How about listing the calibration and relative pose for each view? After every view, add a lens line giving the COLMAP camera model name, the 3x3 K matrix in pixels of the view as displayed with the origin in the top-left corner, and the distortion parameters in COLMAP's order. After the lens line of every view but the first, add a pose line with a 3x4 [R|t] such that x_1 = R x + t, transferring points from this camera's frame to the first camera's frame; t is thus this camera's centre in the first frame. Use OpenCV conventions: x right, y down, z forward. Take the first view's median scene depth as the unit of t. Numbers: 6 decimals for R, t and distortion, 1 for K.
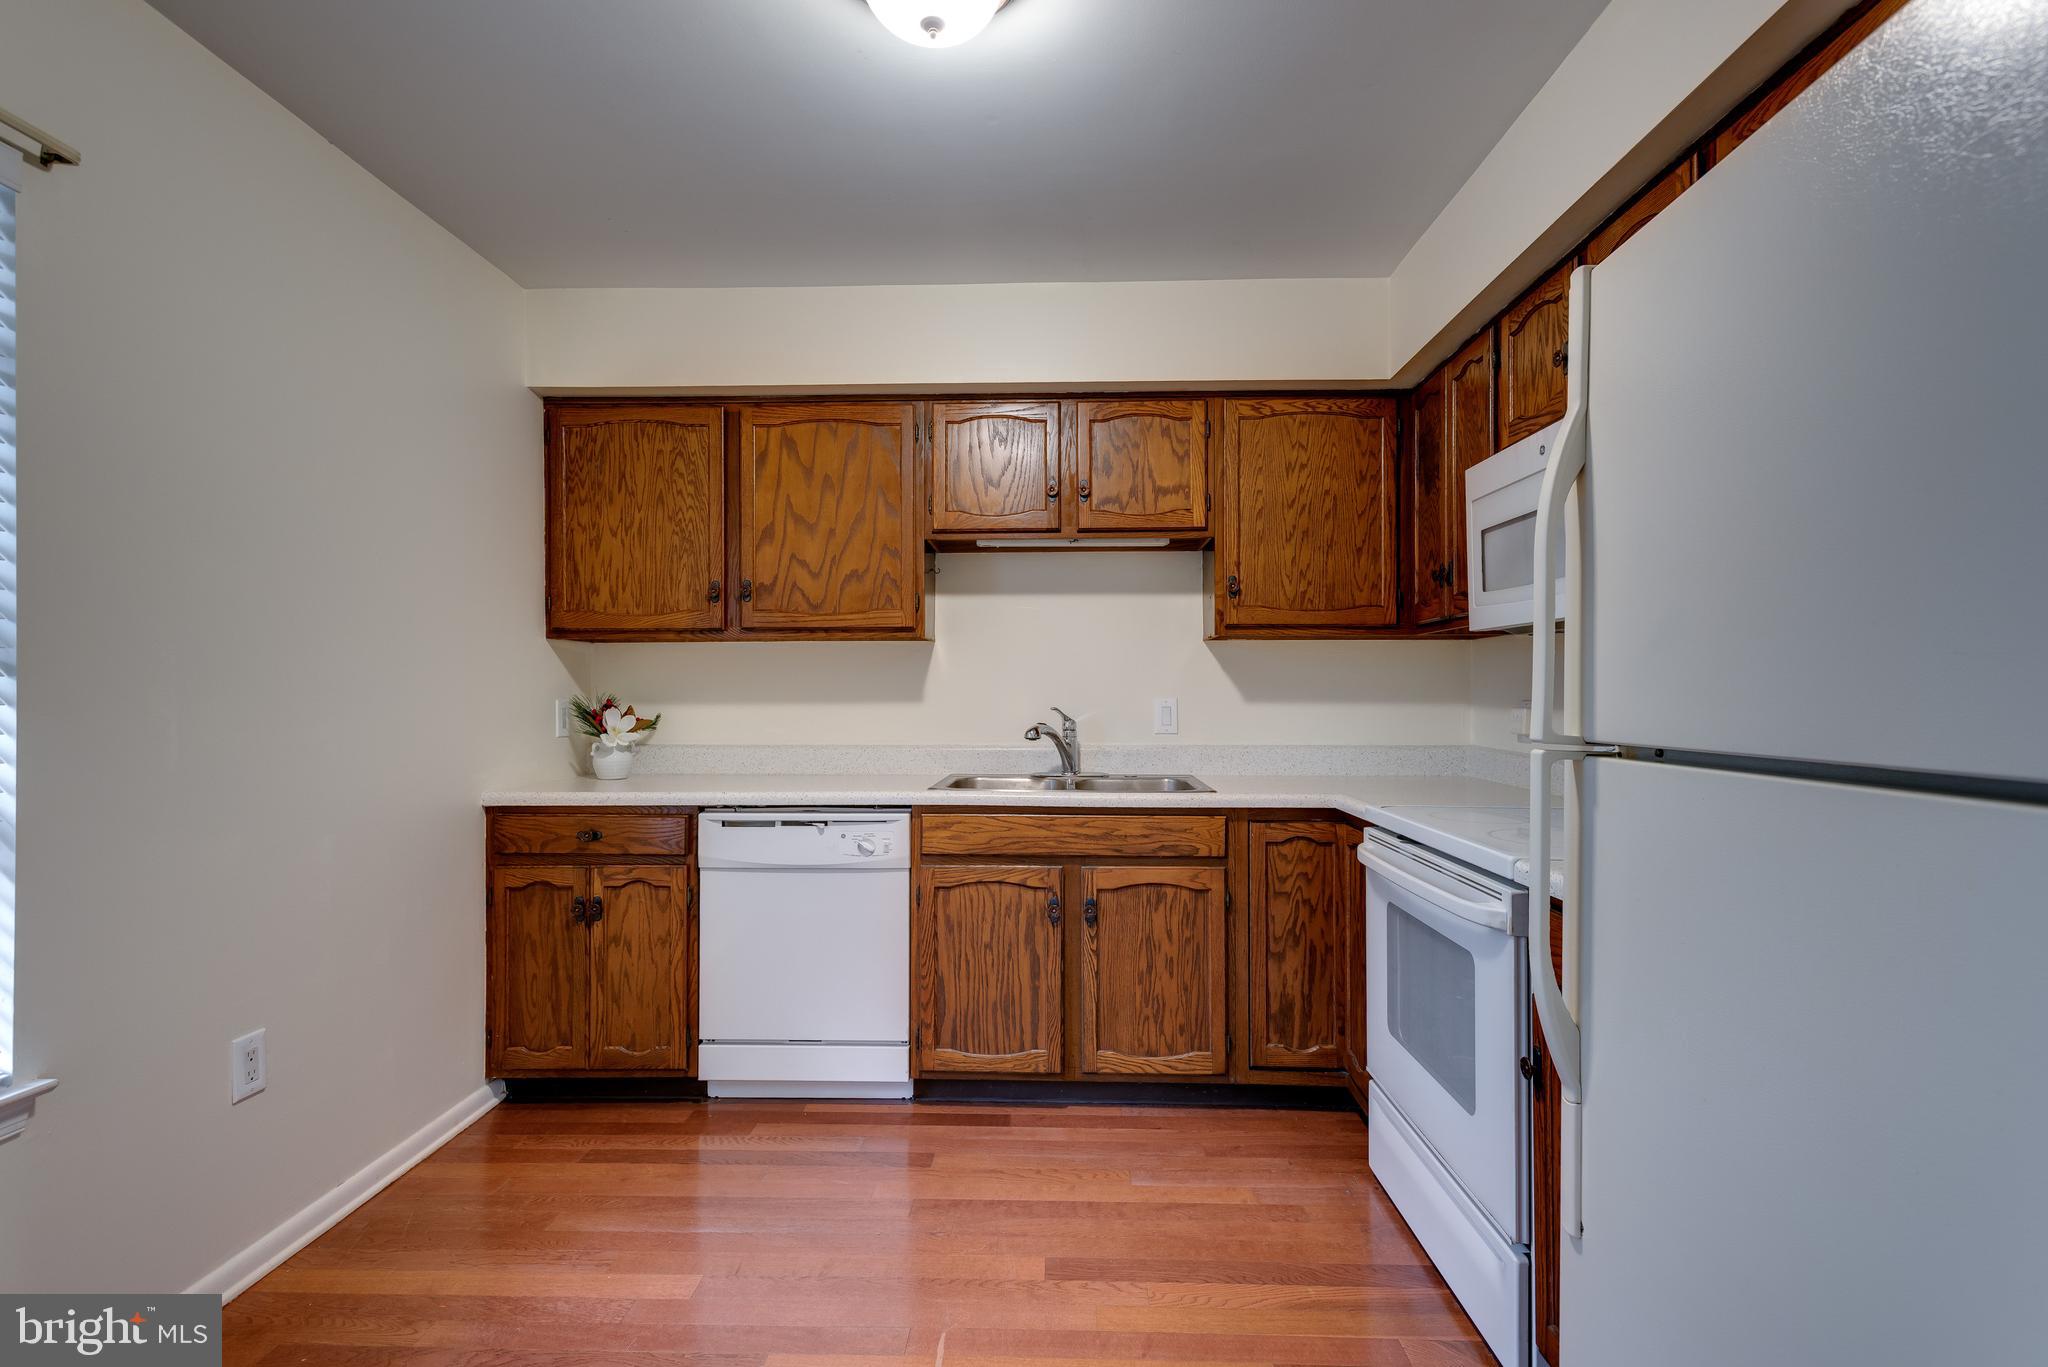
lens RADIAL K [[928.7, 0, 997.5], [0, 928.7, 690.6], [0, 0, 1]] dist [0.016295, -0.003945]
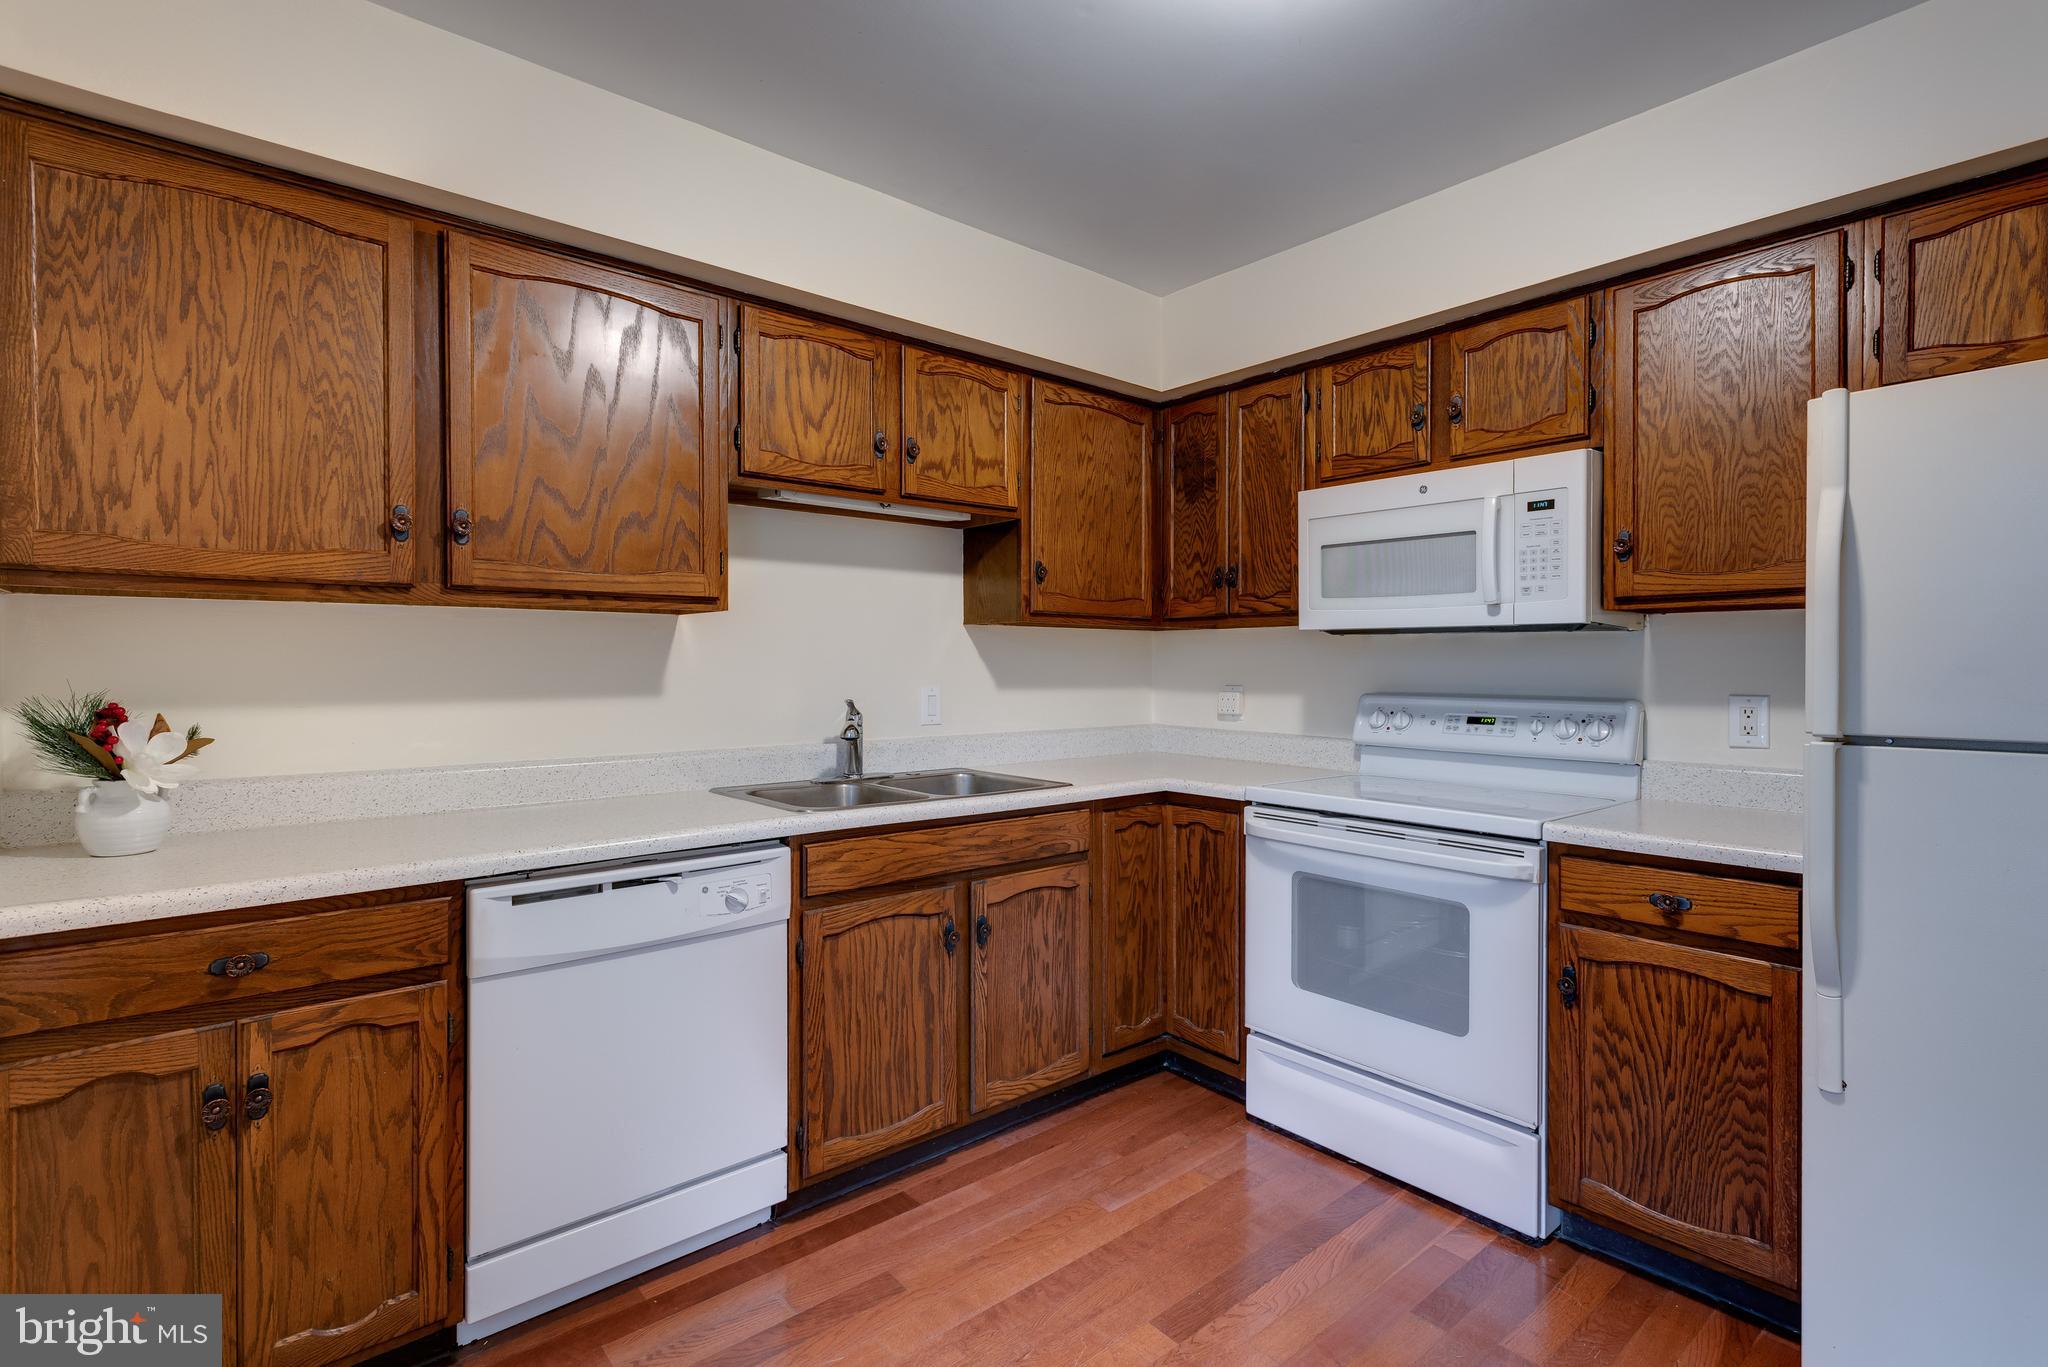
lens RADIAL K [[928.7, 0, 1170.2], [0, 928.7, 680.9], [0, 0, 1]] dist [0.016295, -0.003945]
pose [[0.745466, -0.006217, 0.666514, -0.349109], [-0.003378, 0.999908, 0.013104, -0.013380], [-0.666535, -0.012020, 0.745377, 0.214583]]
